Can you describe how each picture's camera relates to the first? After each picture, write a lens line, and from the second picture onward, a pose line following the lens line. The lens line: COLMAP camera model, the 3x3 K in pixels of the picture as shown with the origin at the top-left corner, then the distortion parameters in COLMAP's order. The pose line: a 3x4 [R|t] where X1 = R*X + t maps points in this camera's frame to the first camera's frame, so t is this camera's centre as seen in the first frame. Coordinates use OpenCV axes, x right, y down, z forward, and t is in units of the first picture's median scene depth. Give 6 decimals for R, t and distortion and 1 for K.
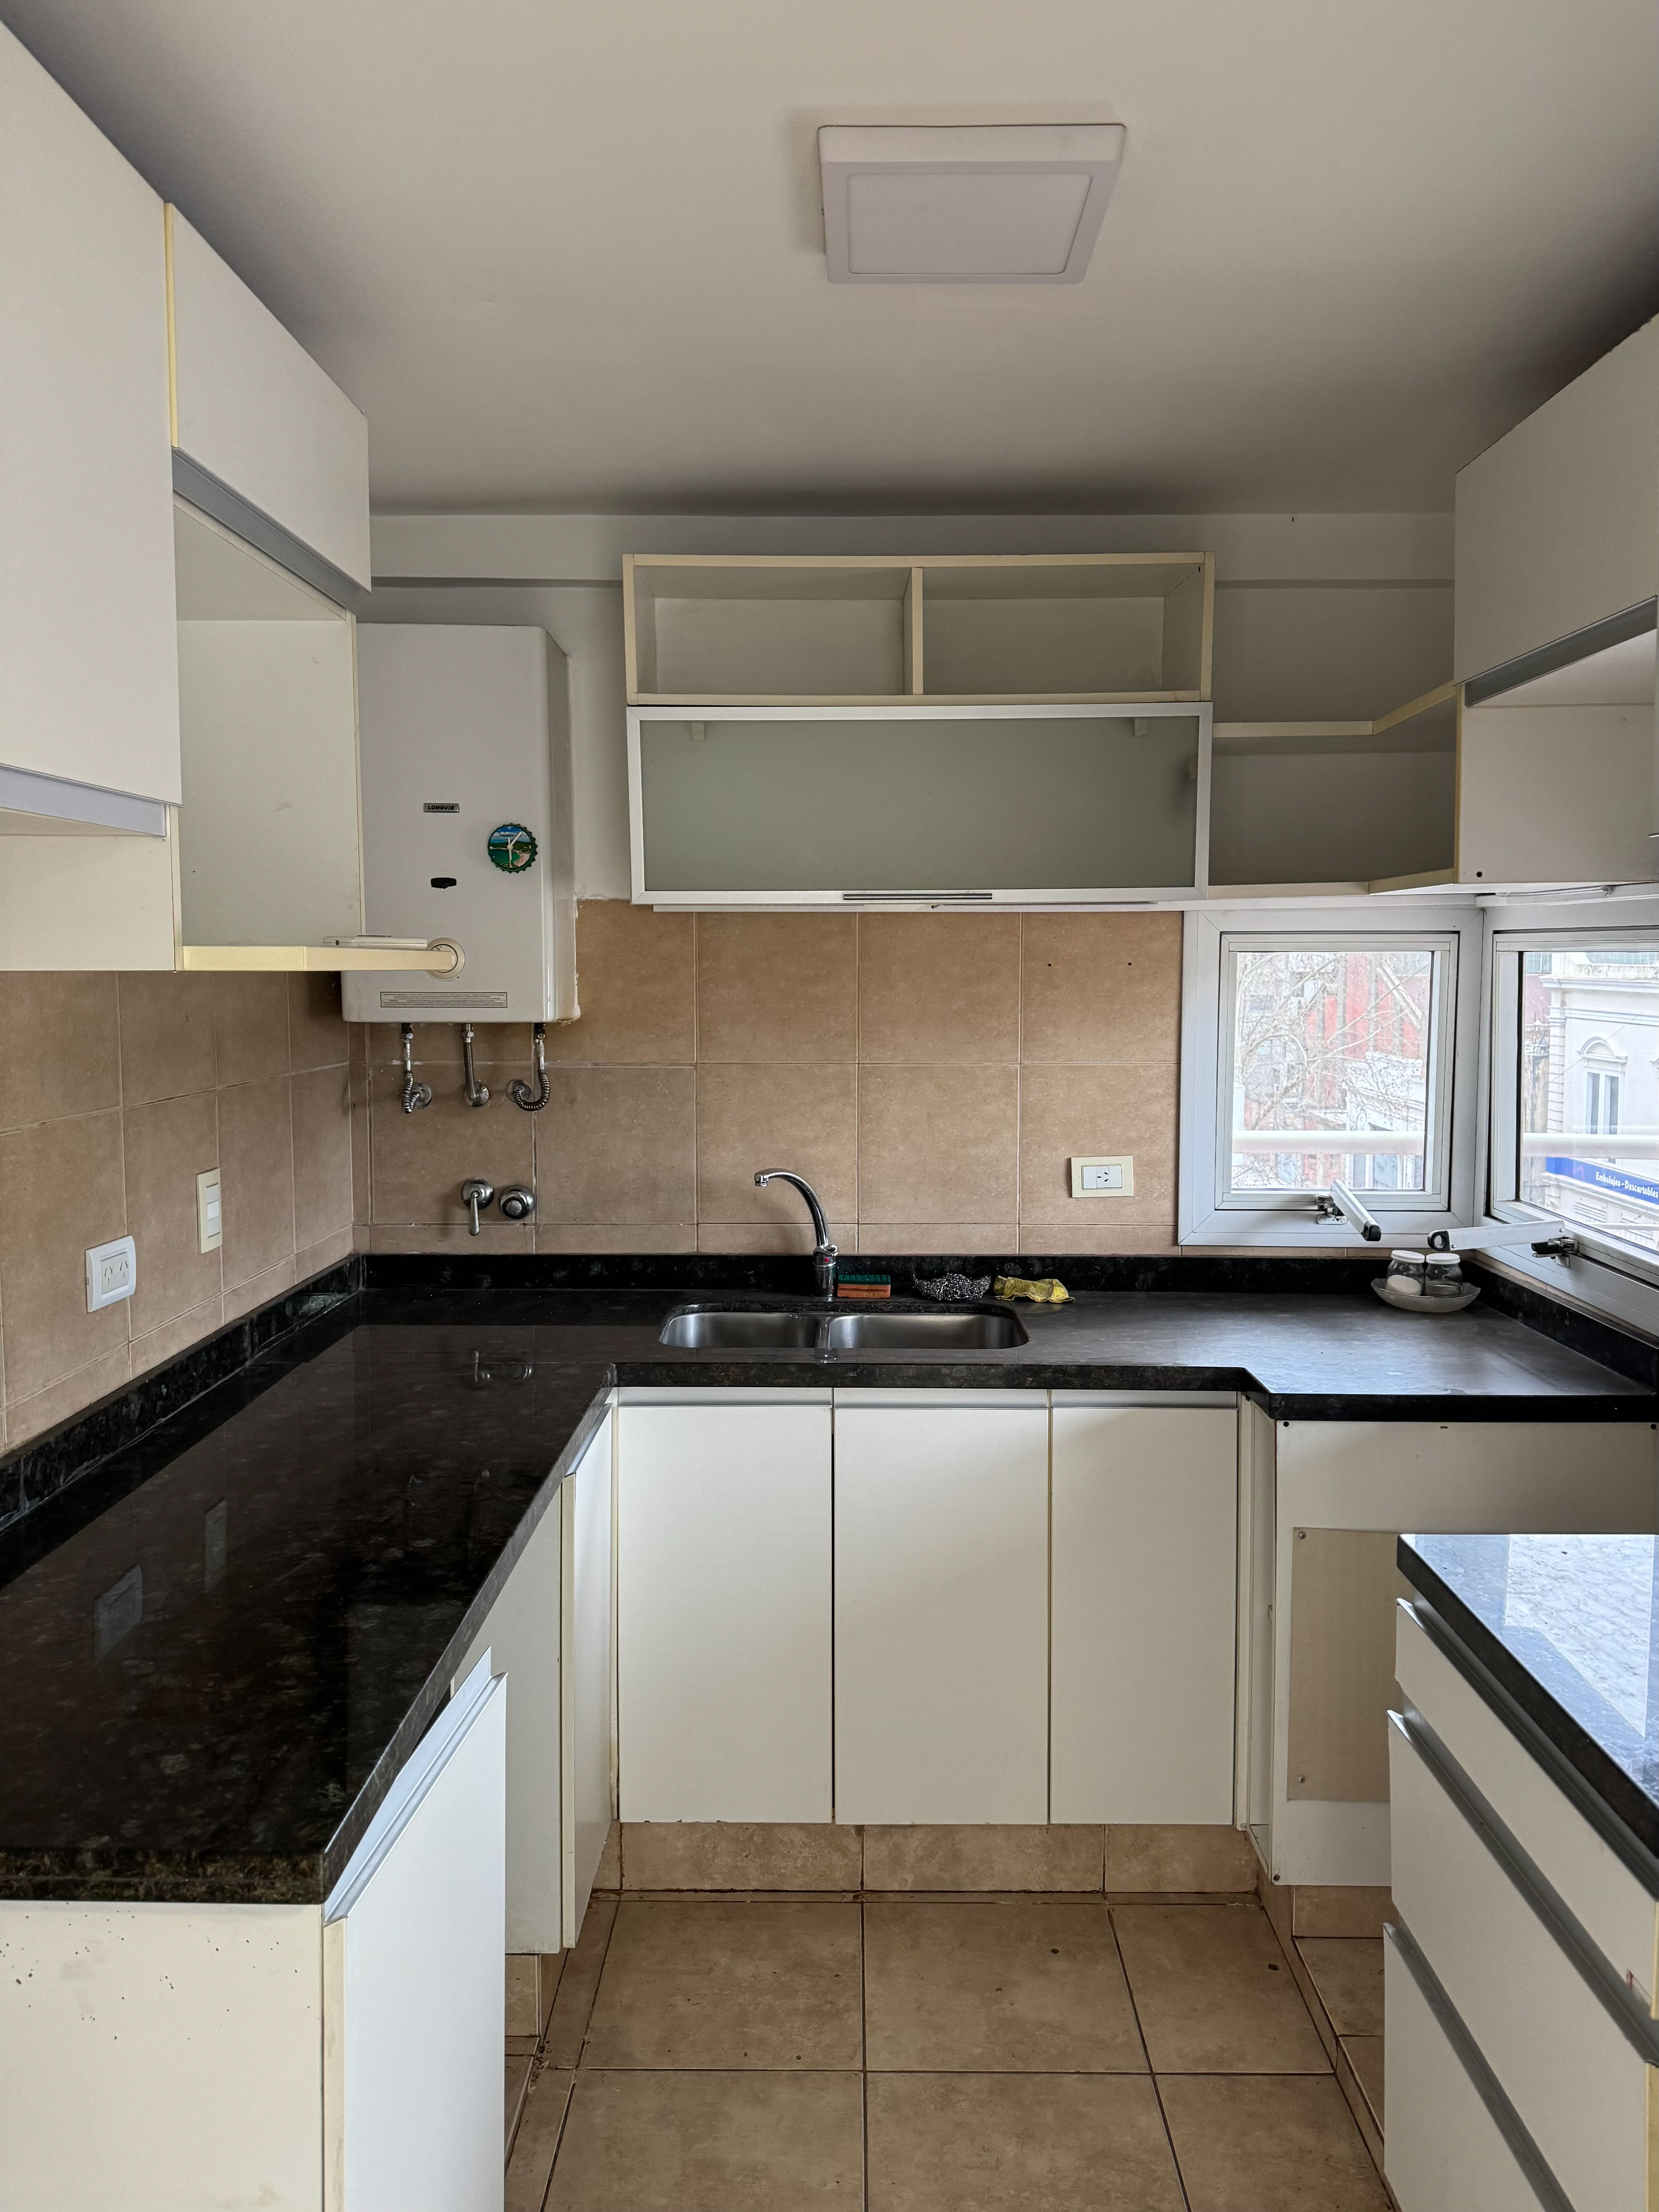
lens RADIAL K [[1575.7, 0, 818.0], [0, 1575.7, 1096.1], [0, 0, 1]] dist [0.100581, 0.000127]
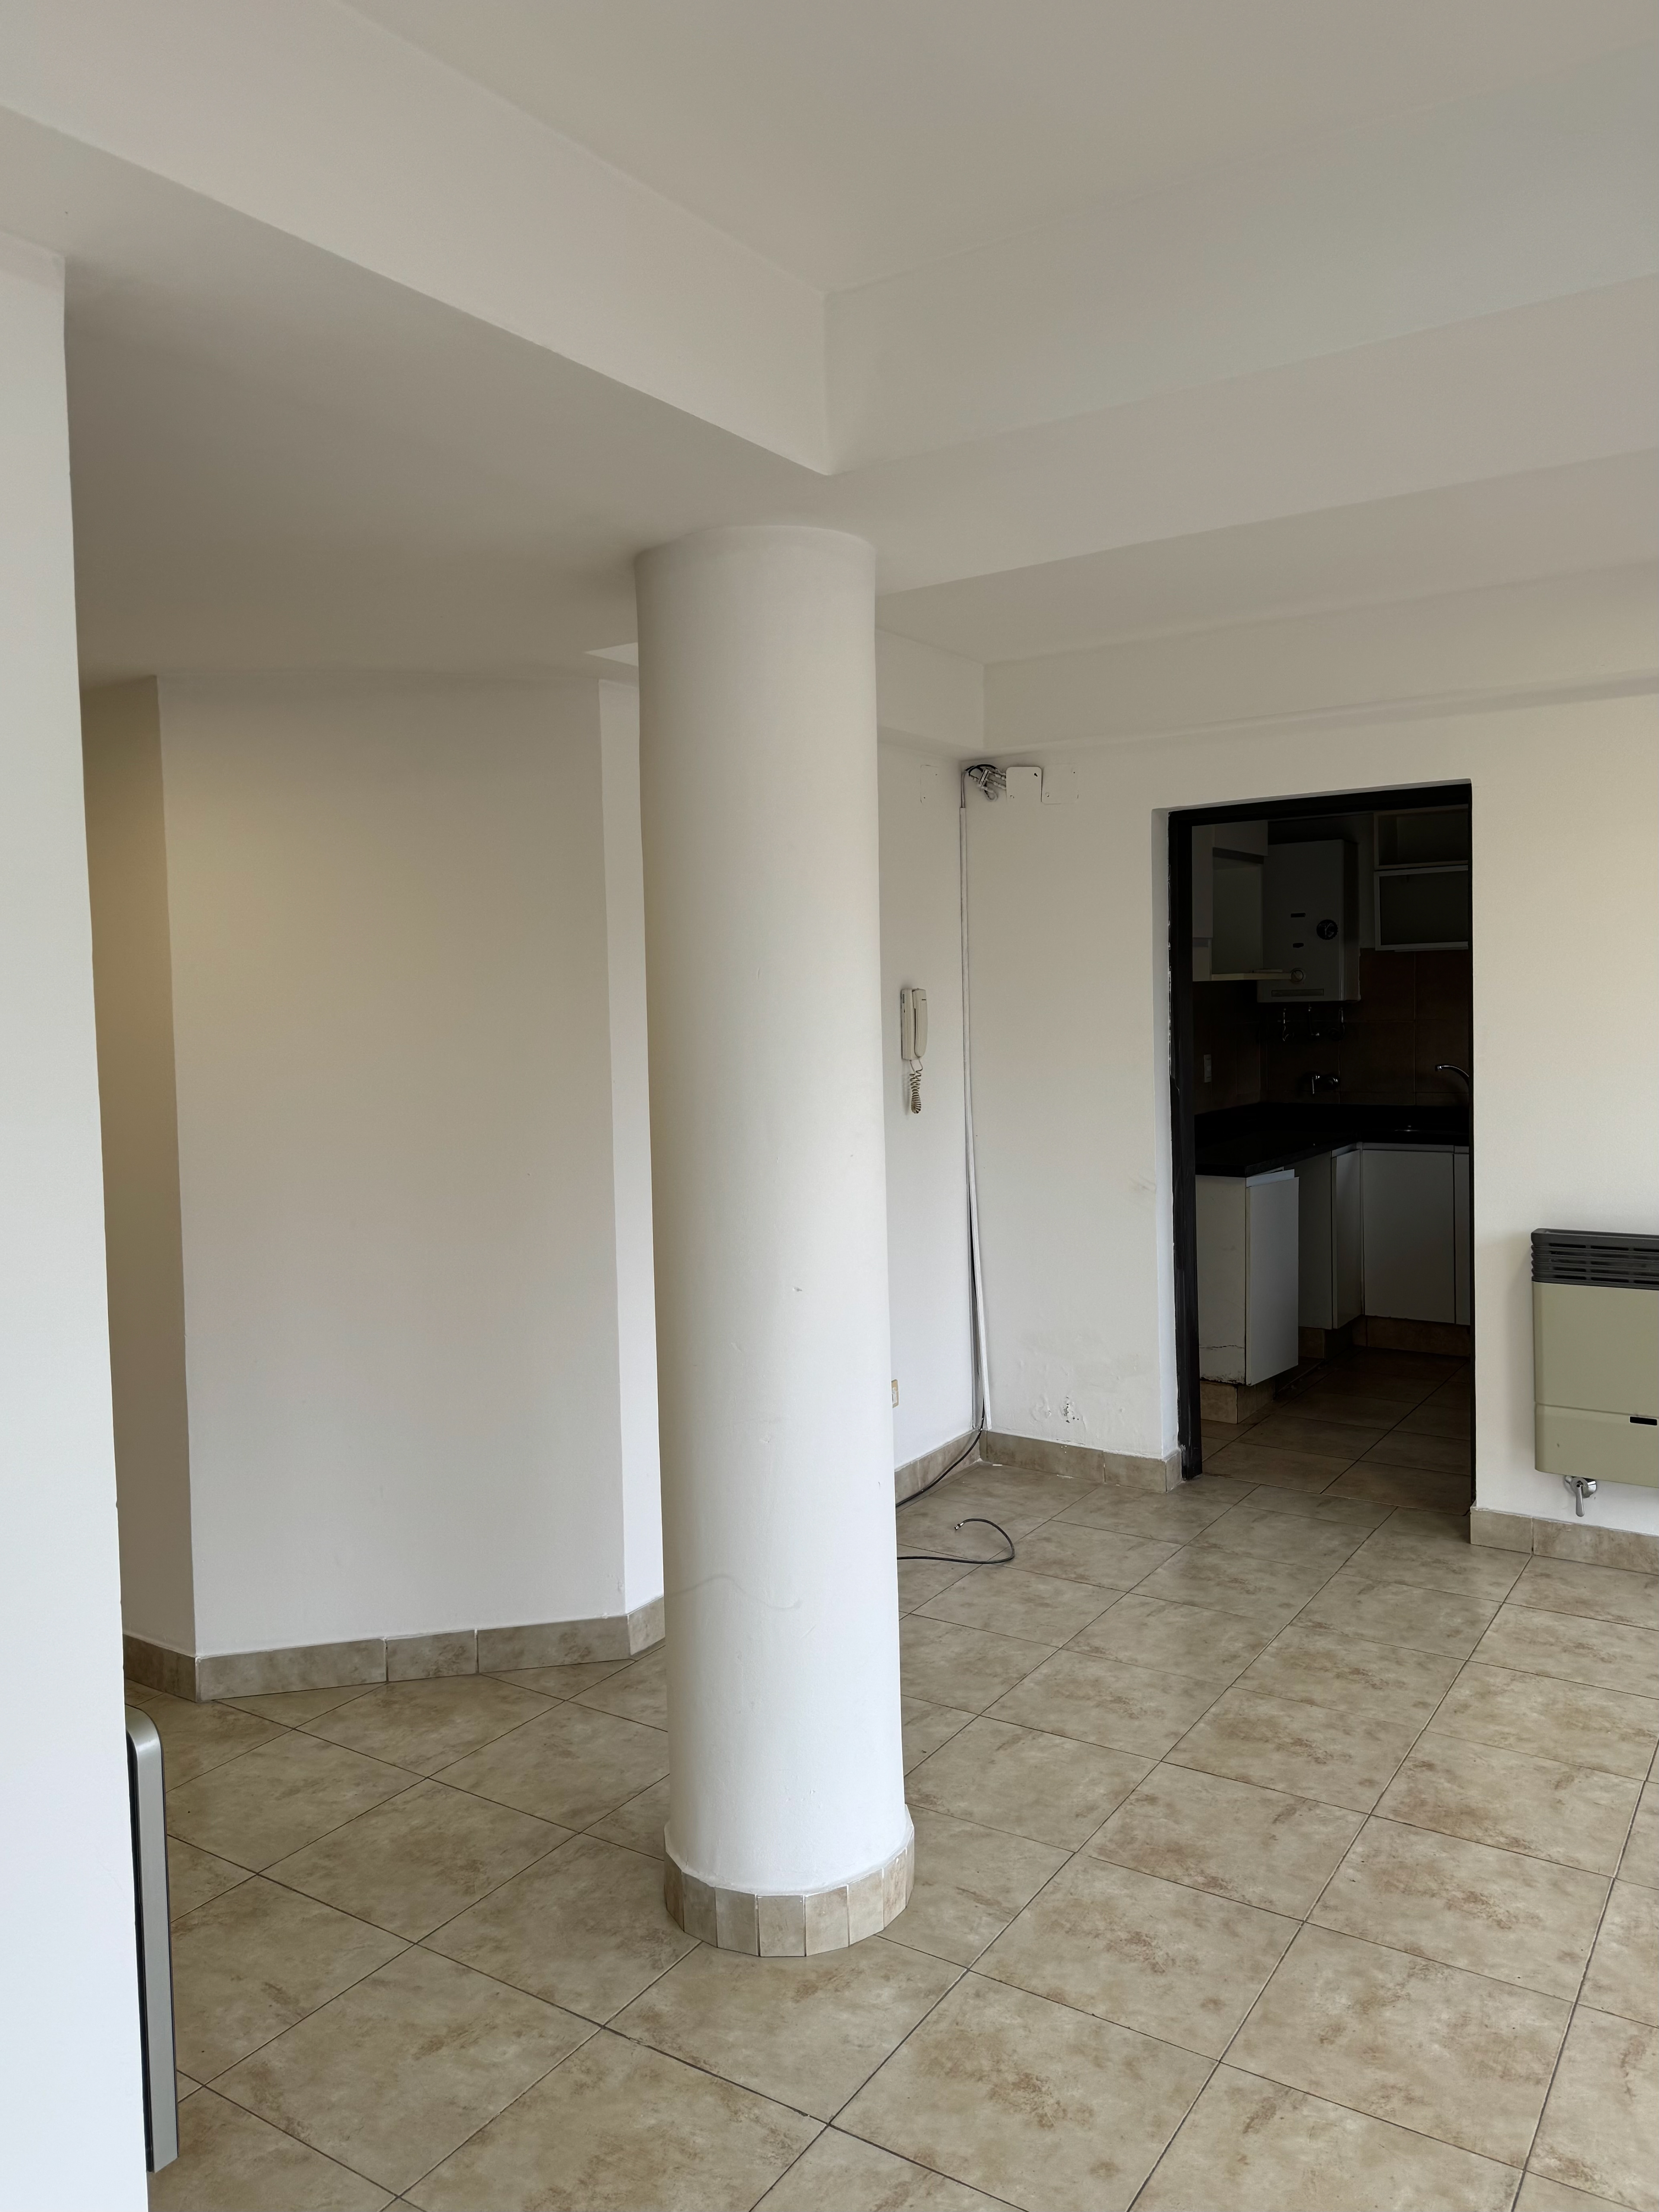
lens RADIAL K [[1575.7, 0, 818.0], [0, 1575.7, 1096.1], [0, 0, 1]] dist [0.100581, 0.000127]
pose [[0.841566, 0.013091, -0.539996, 0.487514], [-0.020903, 0.999747, -0.008340, 0.140669], [0.539750, 0.018306, 0.841626, -1.521937]]
